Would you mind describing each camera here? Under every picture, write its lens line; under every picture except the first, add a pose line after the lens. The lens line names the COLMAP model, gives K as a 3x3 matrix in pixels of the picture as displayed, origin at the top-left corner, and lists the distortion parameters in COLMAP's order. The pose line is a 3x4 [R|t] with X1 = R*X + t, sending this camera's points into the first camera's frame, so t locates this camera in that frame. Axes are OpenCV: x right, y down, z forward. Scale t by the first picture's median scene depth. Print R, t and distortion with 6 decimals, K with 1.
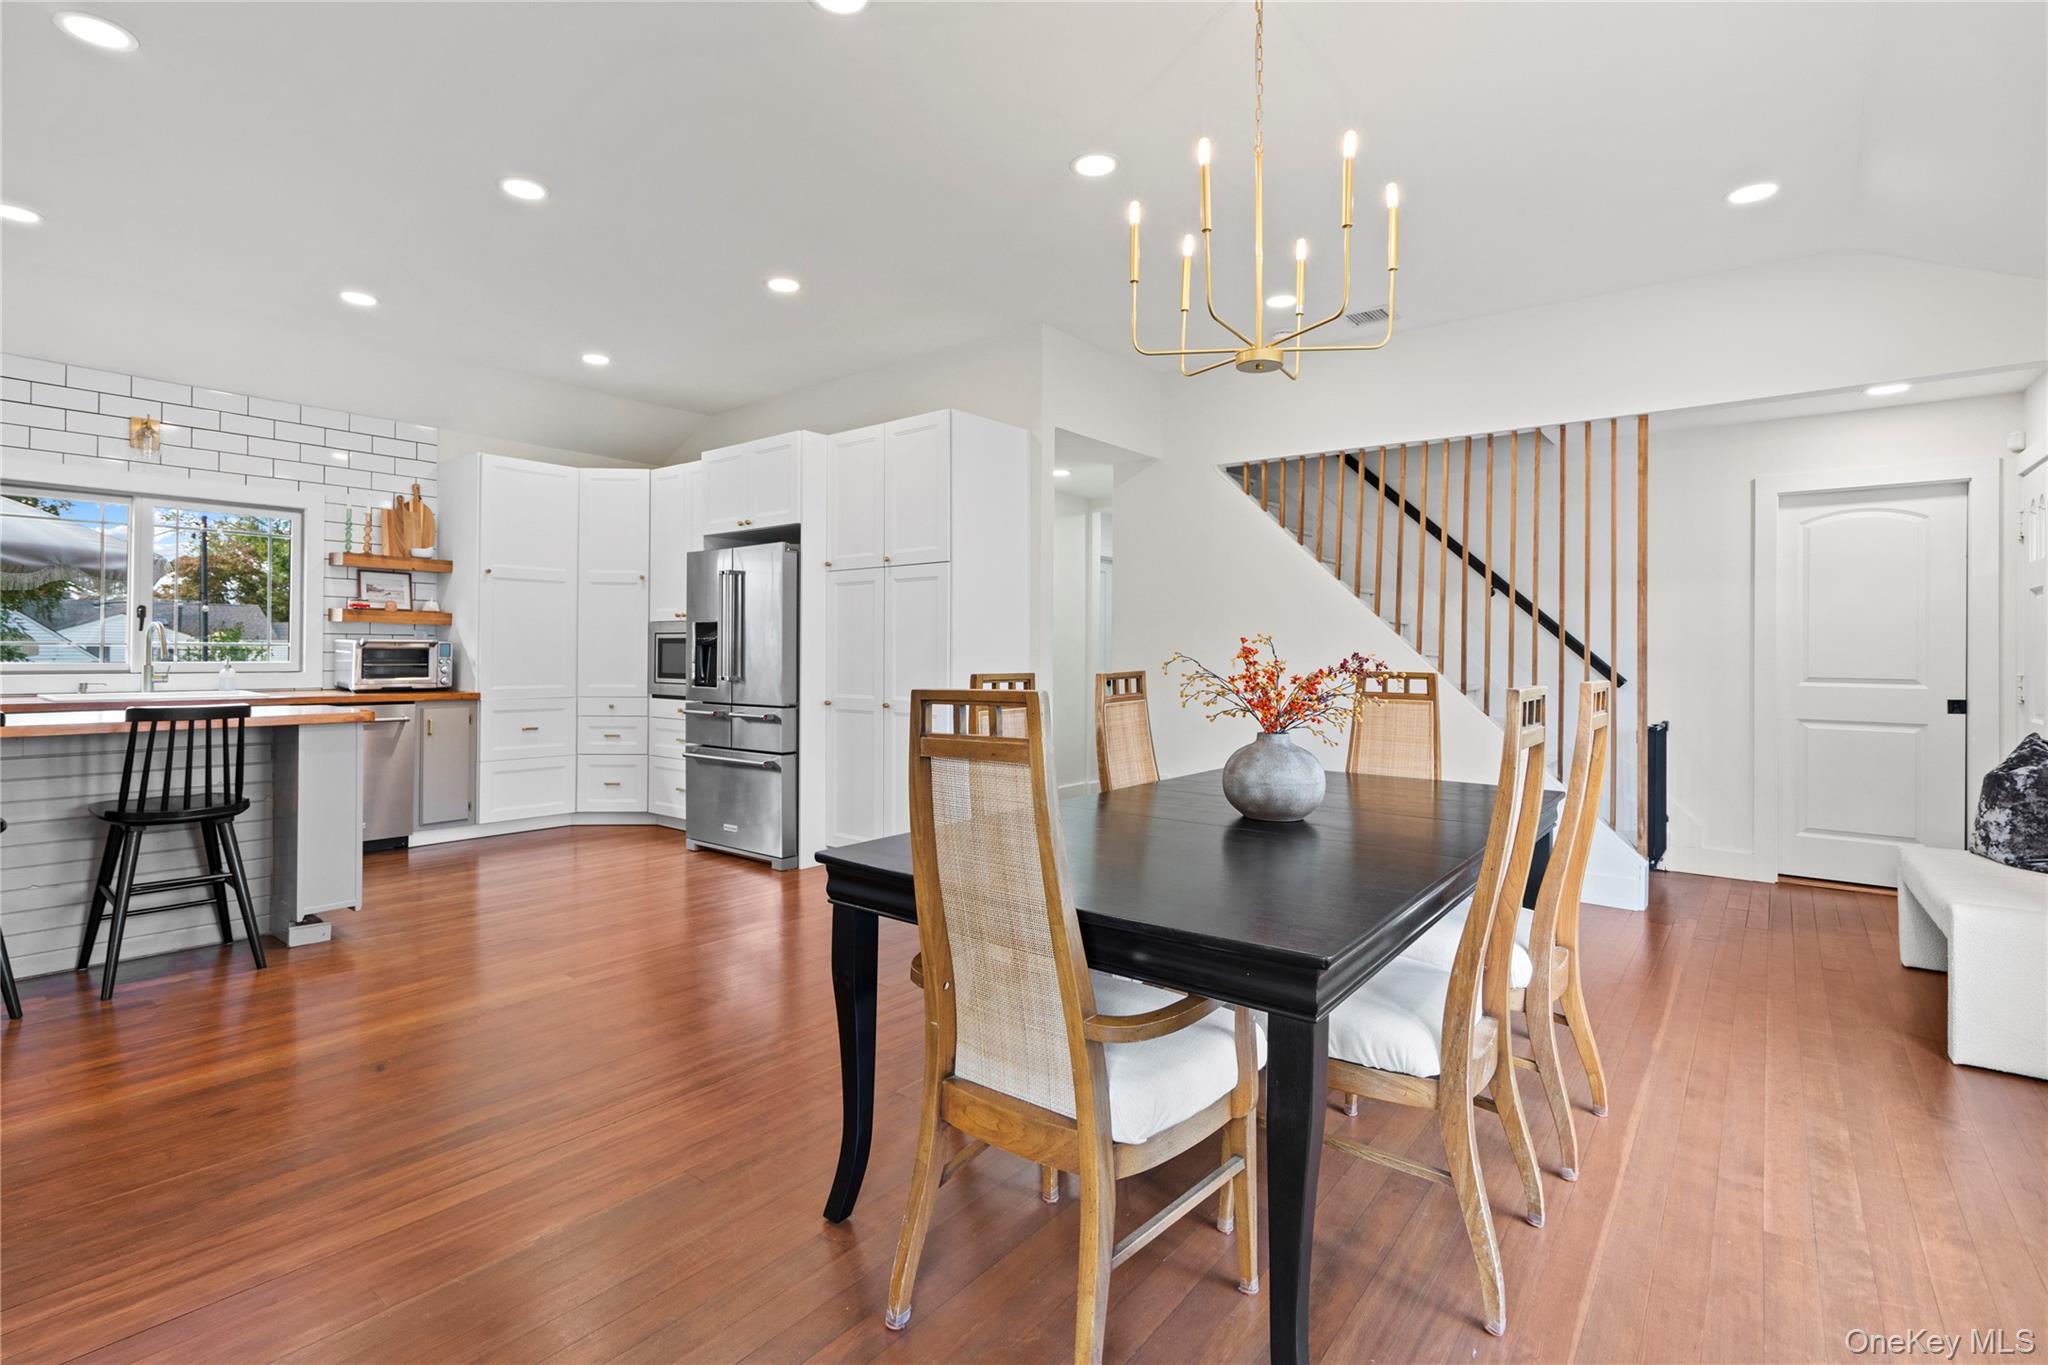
lens RADIAL K [[956.9, 0, 1013.9], [0, 956.9, 650.9], [0, 0, 1]] dist [0.000834, 0.000496]
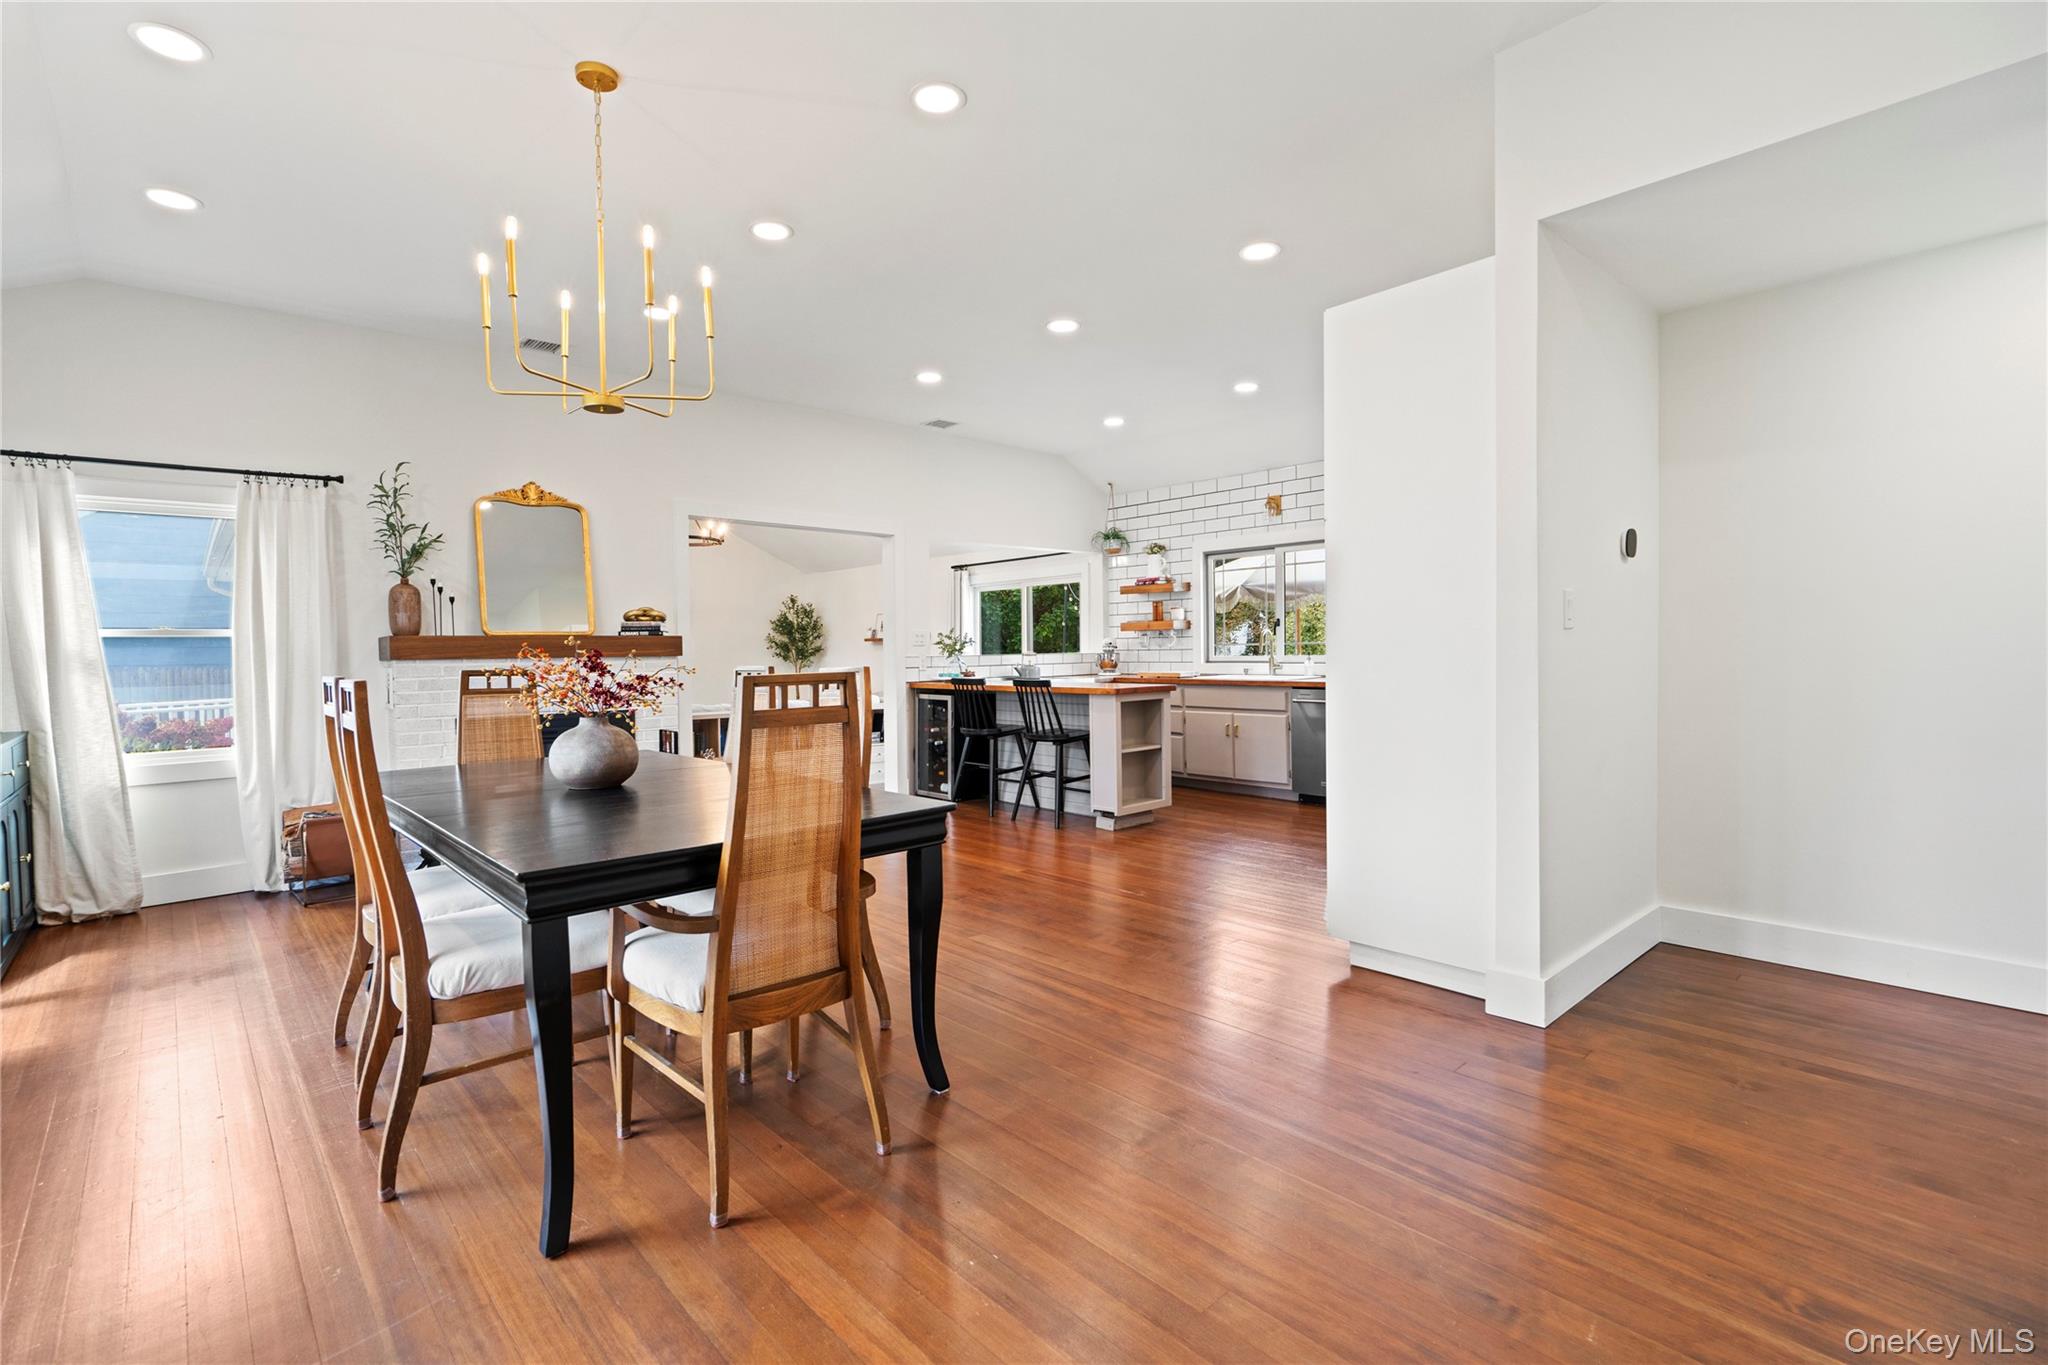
lens RADIAL K [[956.9, 0, 1013.9], [0, 956.9, 650.9], [0, 0, 1]] dist [0.000834, 0.000496]
pose [[-0.157988, -0.002542, -0.987438, 0.596551], [0.010093, 0.999940, -0.004189, 0.005565], [0.987389, -0.010628, -0.157953, 0.749153]]
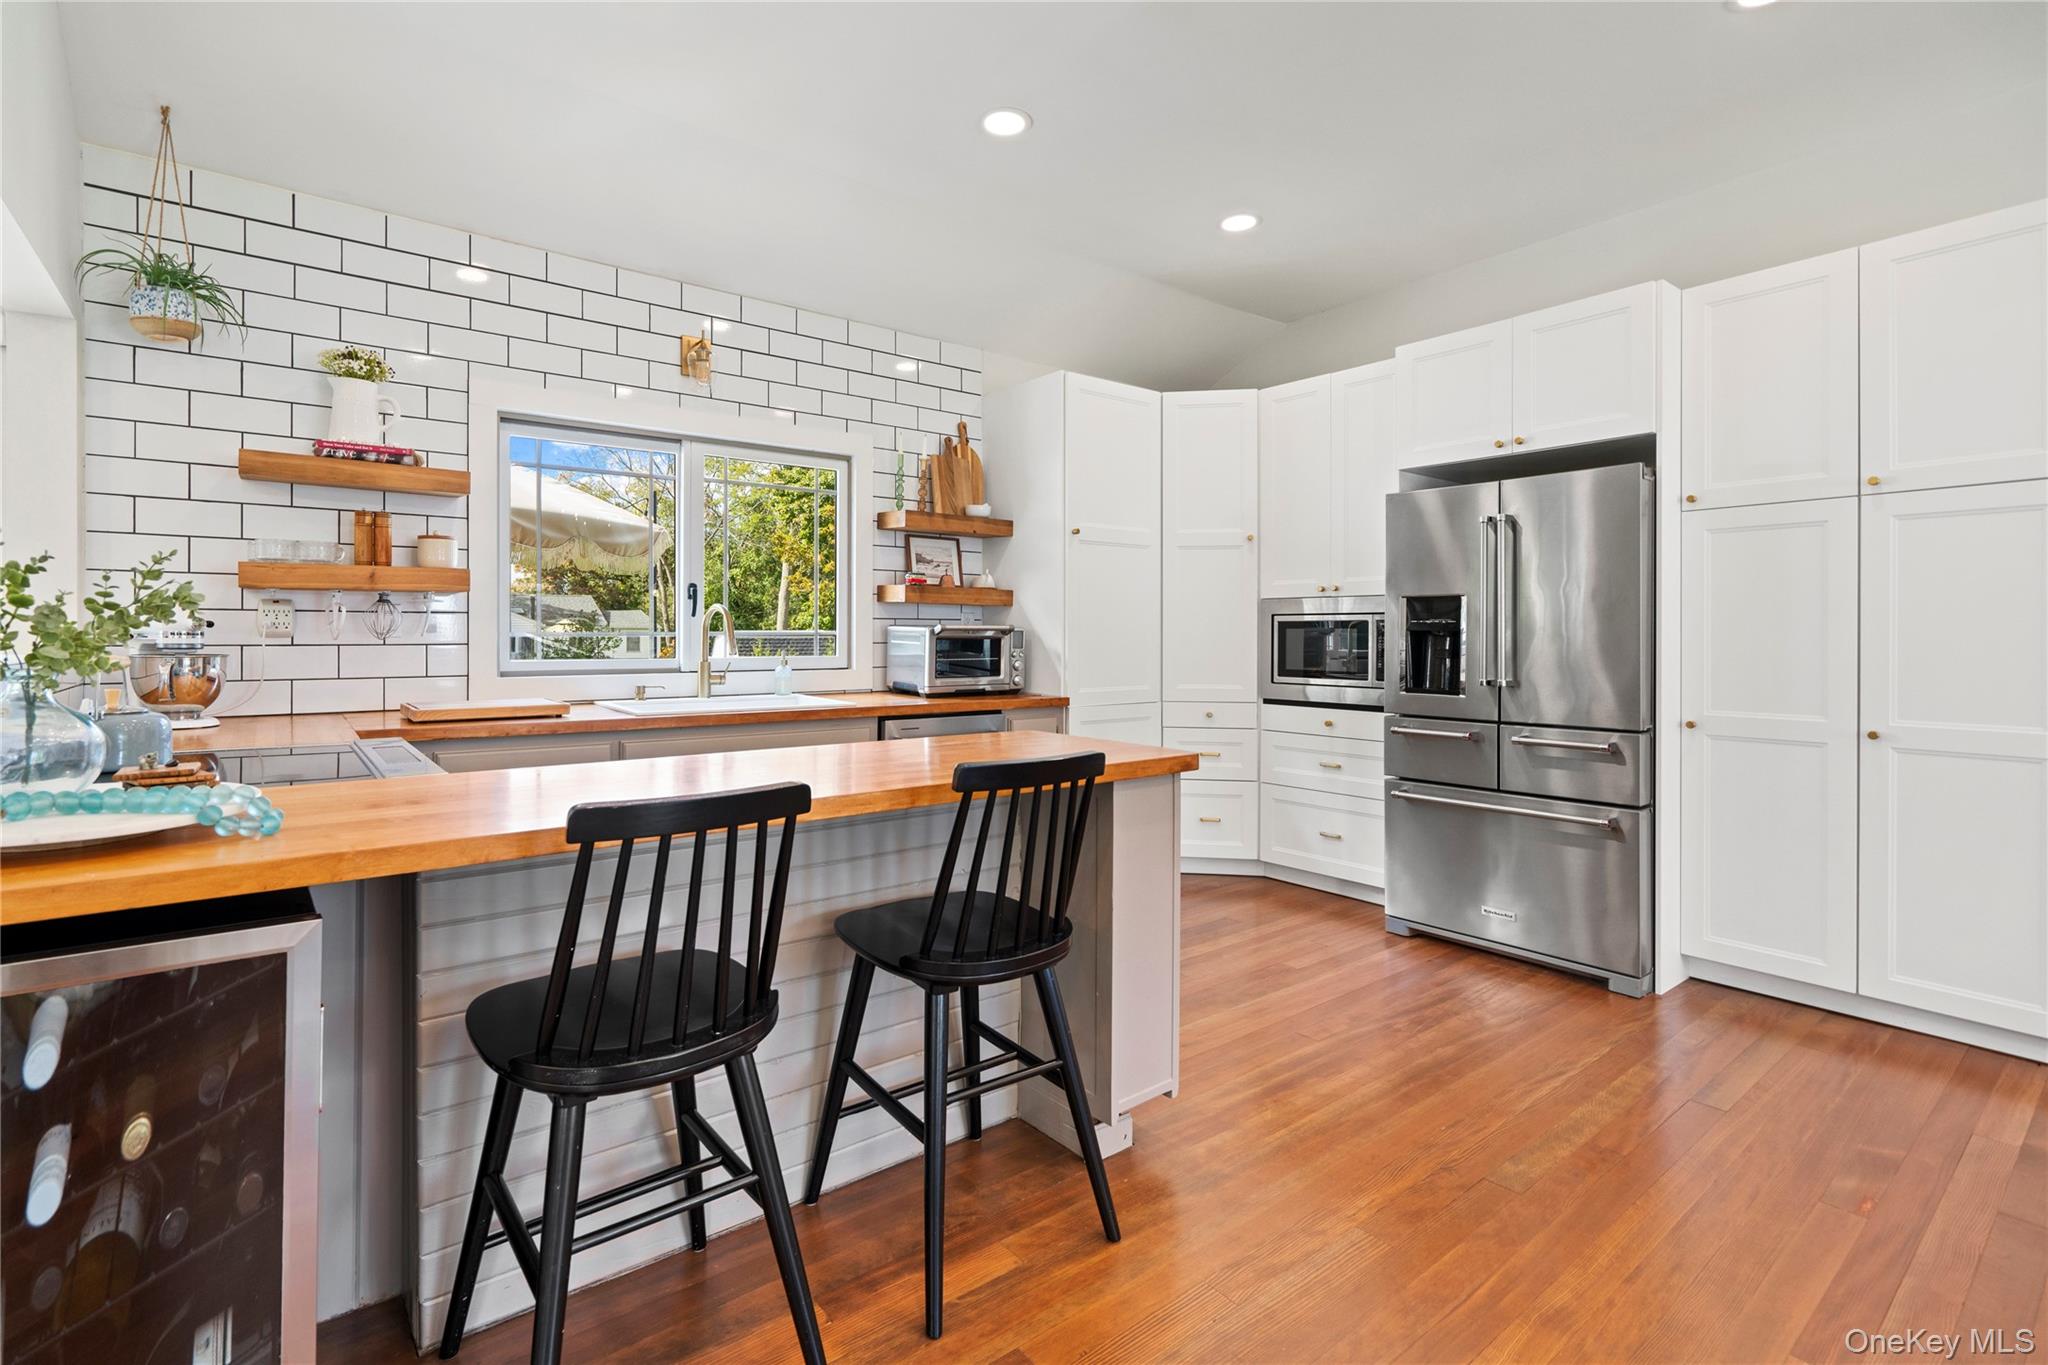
lens RADIAL K [[946.1, 0, 1022.7], [0, 946.1, 634.8], [0, 0, 1]] dist [0.000095, 0.000066]
pose [[0.976277, -0.003865, -0.216491, -0.444598], [0.004705, 0.999983, 0.003365, -0.006990], [0.216474, -0.004304, 0.976279, 0.290173]]
